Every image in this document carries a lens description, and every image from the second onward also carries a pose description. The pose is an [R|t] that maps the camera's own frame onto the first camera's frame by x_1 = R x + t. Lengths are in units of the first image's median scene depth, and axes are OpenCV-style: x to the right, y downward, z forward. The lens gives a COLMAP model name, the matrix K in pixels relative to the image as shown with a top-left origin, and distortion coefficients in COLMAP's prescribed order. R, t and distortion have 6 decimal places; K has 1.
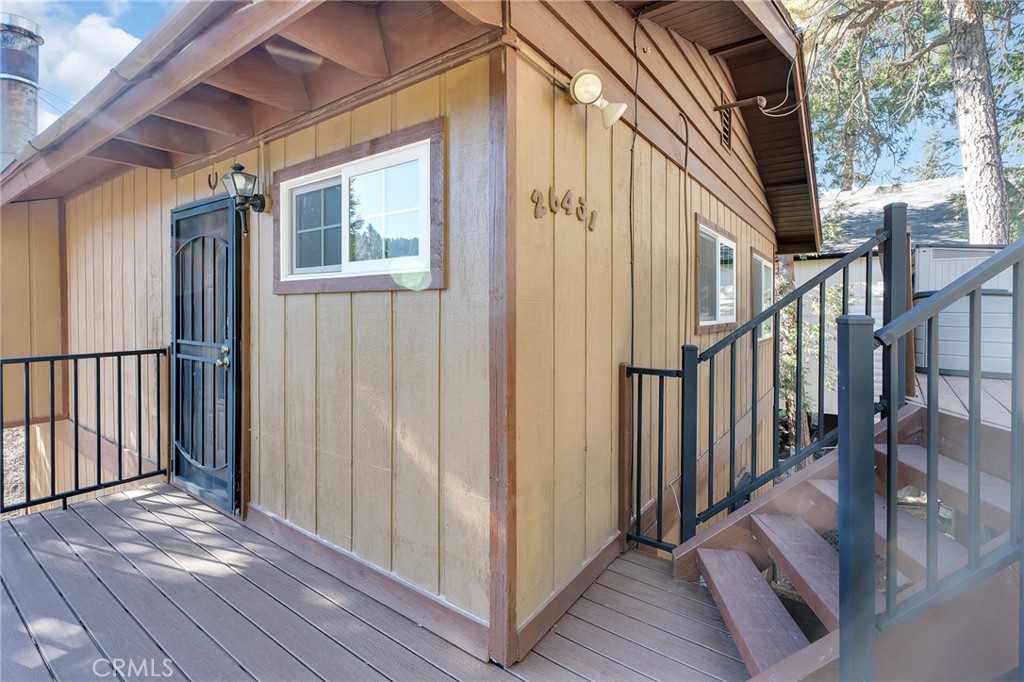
lens RADIAL K [[466.2, 0, 504.6], [0, 466.2, 323.0], [0, 0, 1]] dist [0.000947, 0.000256]
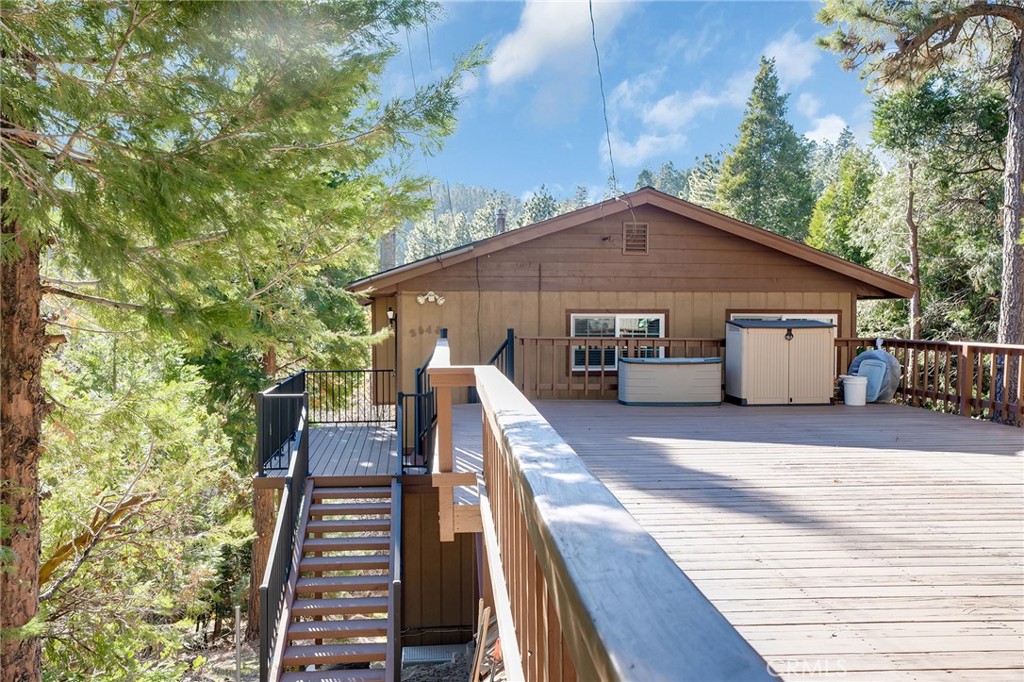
lens RADIAL K [[841.3, 0, 512.0], [0, 841.3, 341.0], [0, 0, 1]] dist [-0.011523, 0.054180]
pose [[0.648522, 0.033325, -0.760466, 4.779535], [-0.009603, 0.999320, 0.035602, -0.384568], [0.761136, -0.015787, 0.648400, -2.236583]]
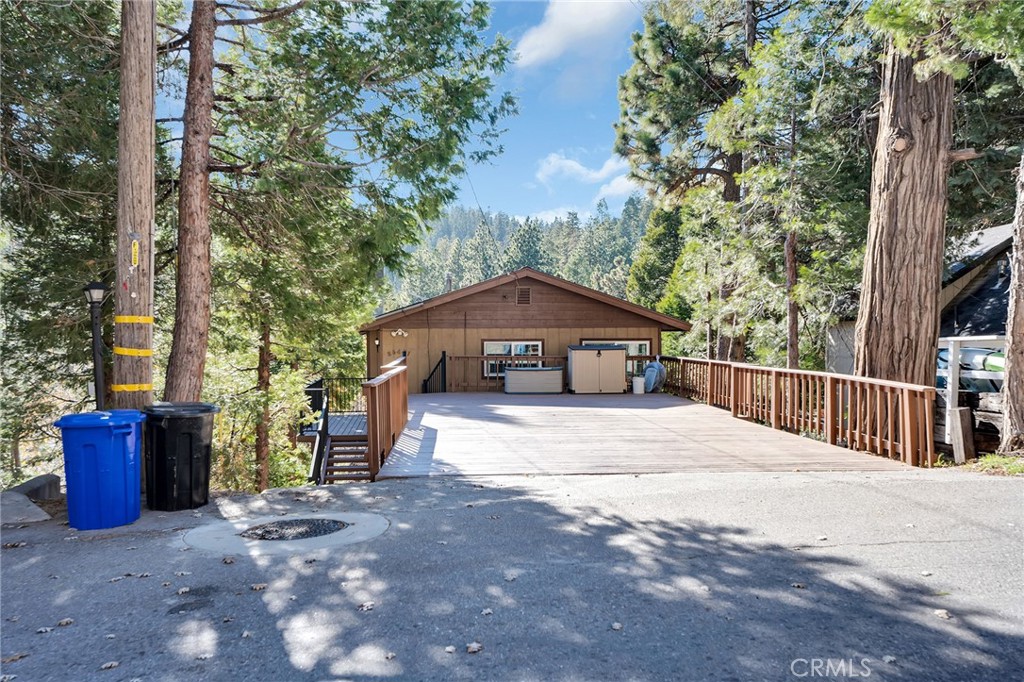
lens RADIAL K [[841.3, 0, 512.0], [0, 841.3, 341.0], [0, 0, 1]] dist [-0.011523, 0.054180]
pose [[0.646646, 0.012697, -0.762684, 8.192113], [-0.004877, 0.999910, 0.012512, -0.499876], [0.762774, -0.004371, 0.646650, -4.162013]]
